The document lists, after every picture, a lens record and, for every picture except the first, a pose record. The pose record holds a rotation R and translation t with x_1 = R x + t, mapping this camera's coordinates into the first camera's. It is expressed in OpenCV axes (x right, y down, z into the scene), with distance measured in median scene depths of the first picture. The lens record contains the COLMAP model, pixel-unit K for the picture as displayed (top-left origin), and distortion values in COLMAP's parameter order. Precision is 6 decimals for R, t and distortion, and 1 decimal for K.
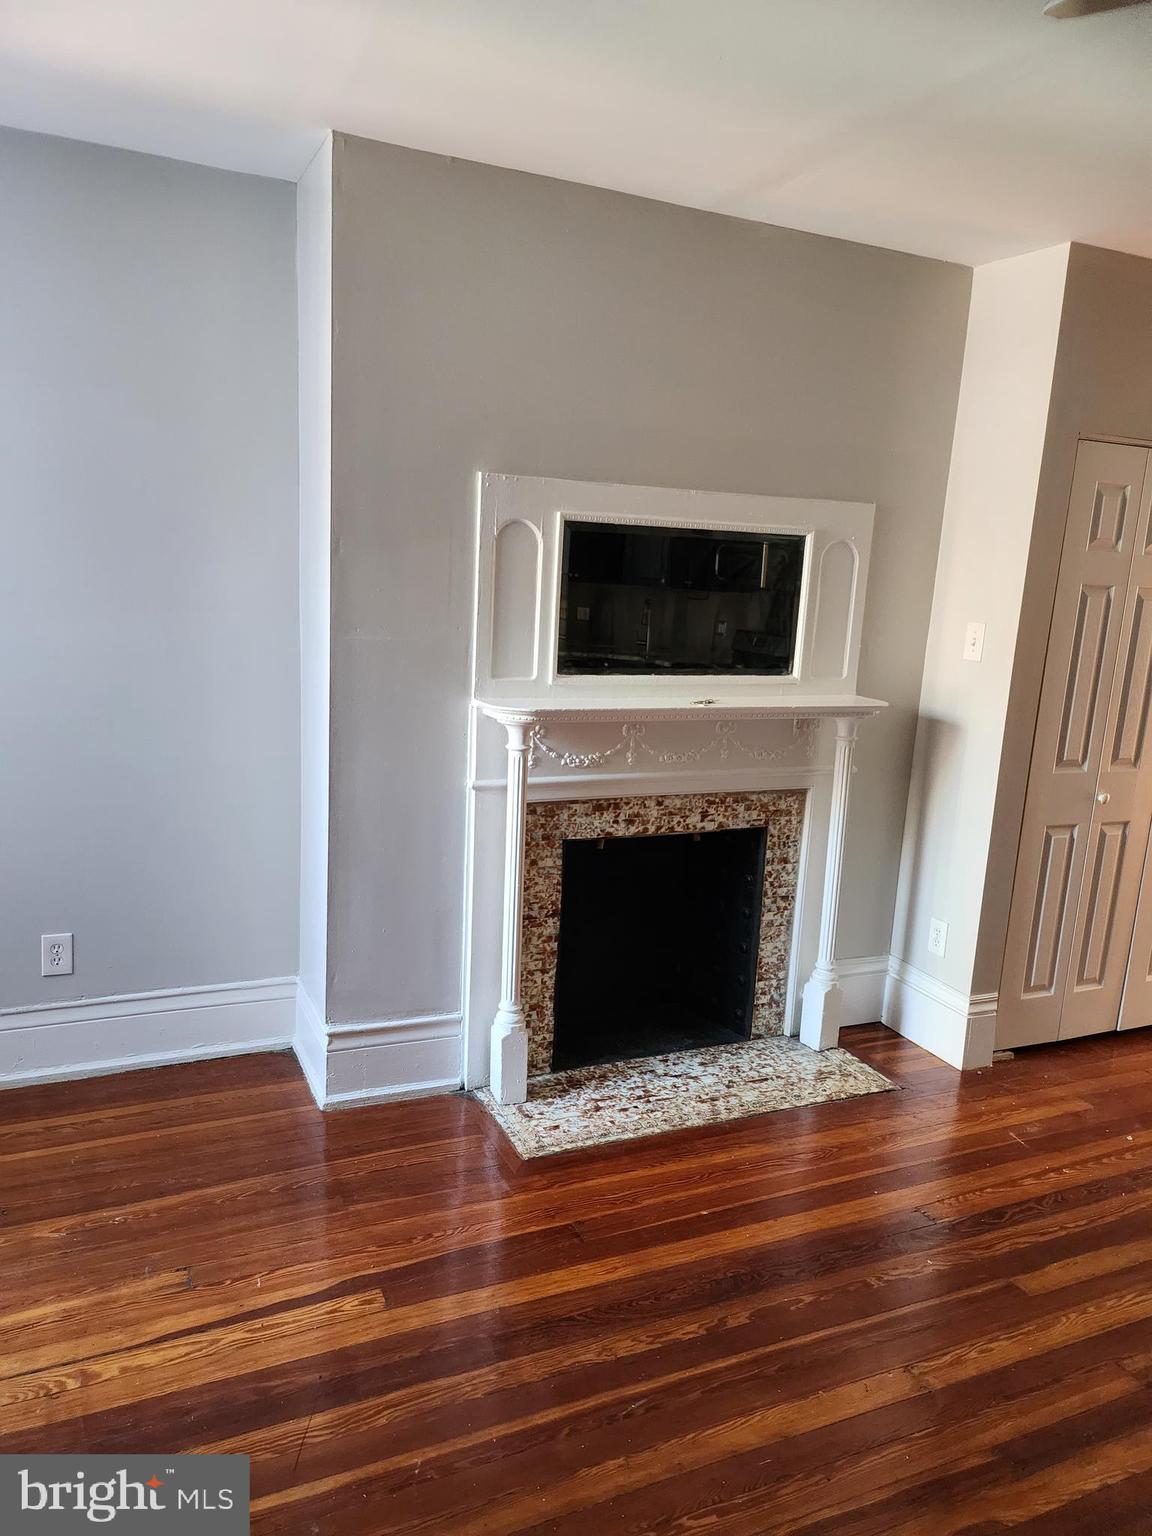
lens RADIAL K [[1071.5, 0, 555.2], [0, 1071.5, 793.6], [0, 0, 1]] dist [0.082125, -0.094878]
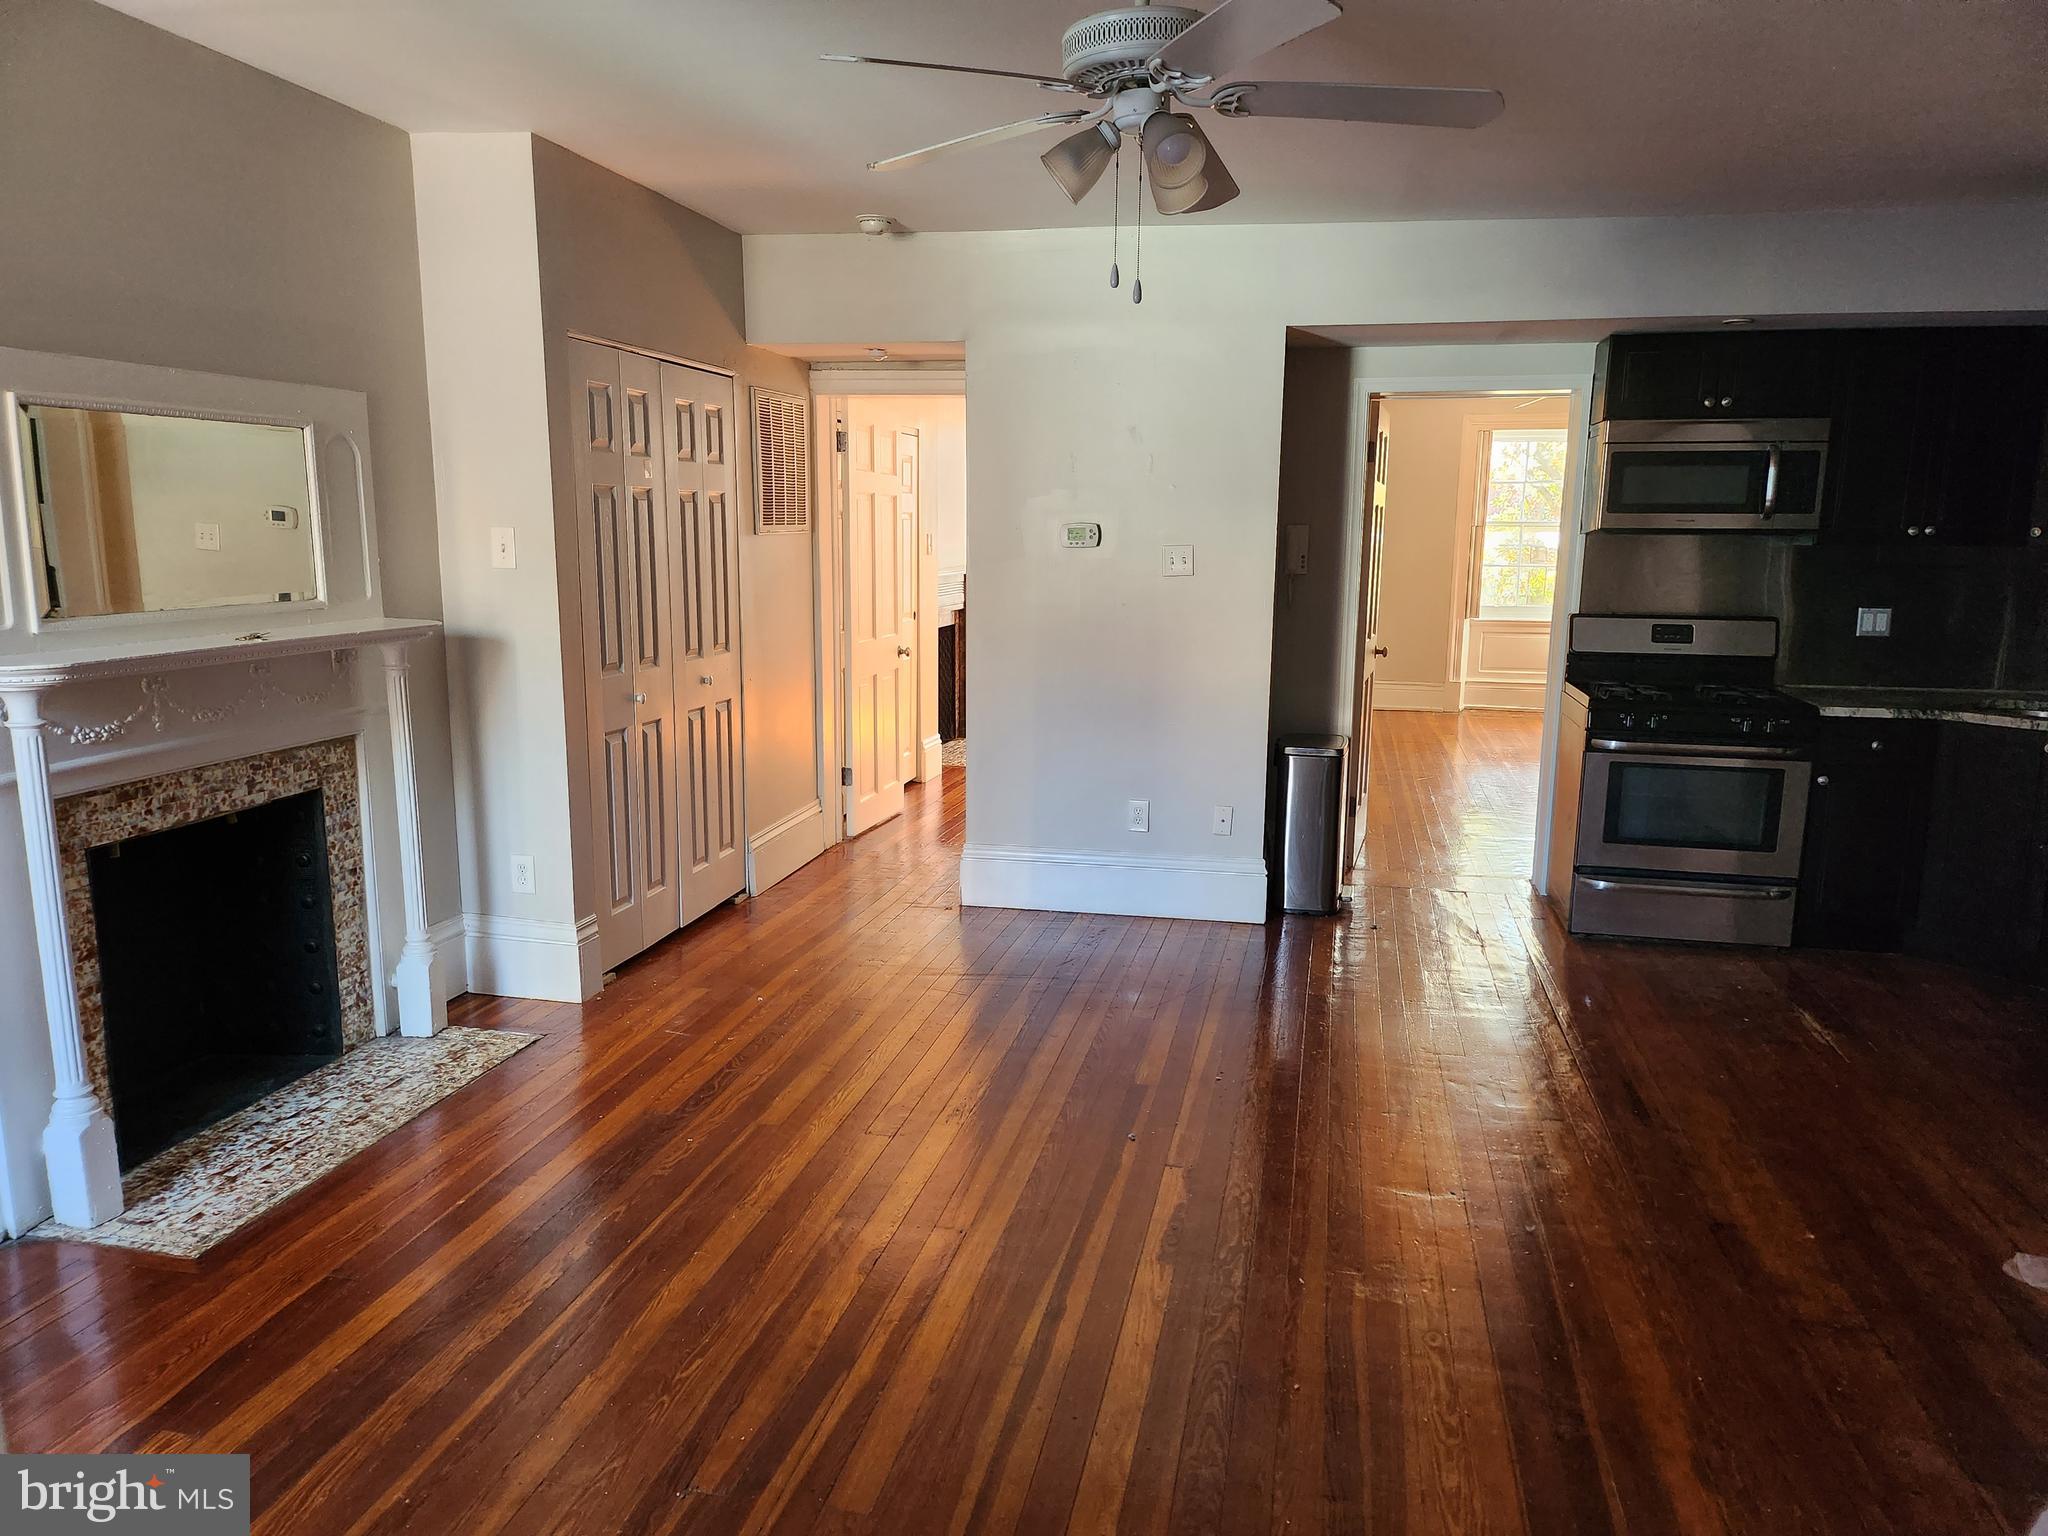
lens RADIAL K [[1428.7, 0, 1038.4], [0, 1428.7, 776.2], [0, 0, 1]] dist [0.082125, -0.094878]
pose [[0.584126, -0.179810, 0.791495, -0.353222], [0.175255, 0.980091, 0.093316, 0.015390], [-0.792516, 0.084205, 0.604009, -0.087290]]
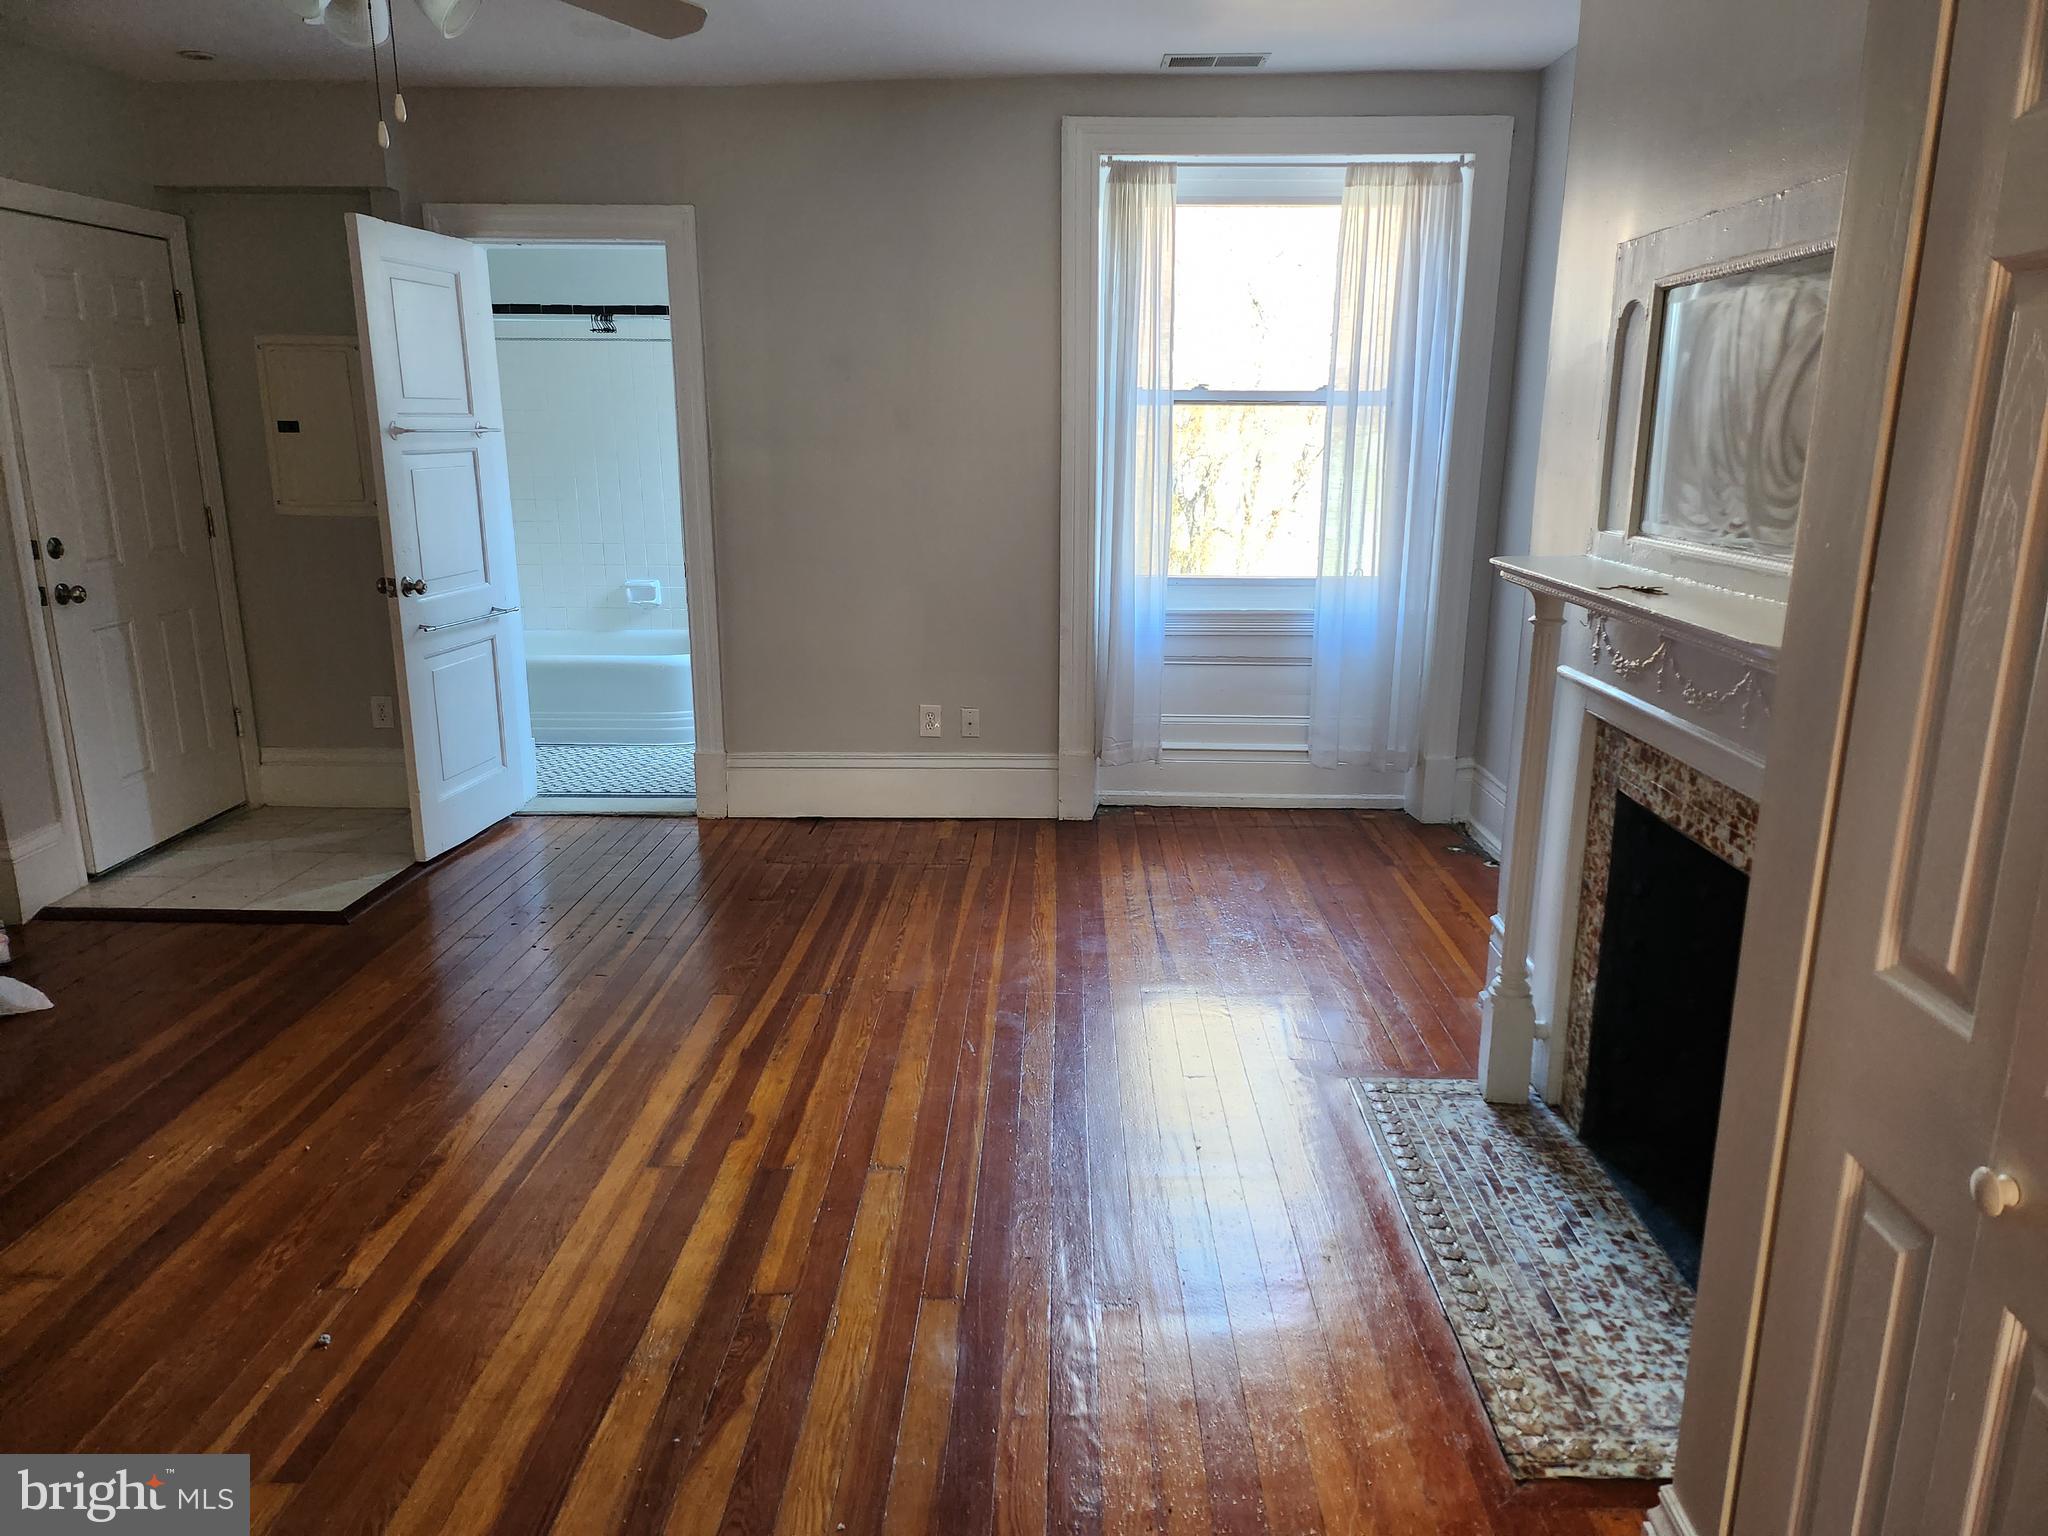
lens RADIAL K [[1428.7, 0, 1038.4], [0, 1428.7, 776.2], [0, 0, 1]] dist [0.082125, -0.094878]
pose [[-0.418945, 0.172920, -0.891394, 0.869113], [-0.206394, 0.937867, 0.278938, -0.126987], [0.884243, 0.300839, -0.357225, 0.925531]]
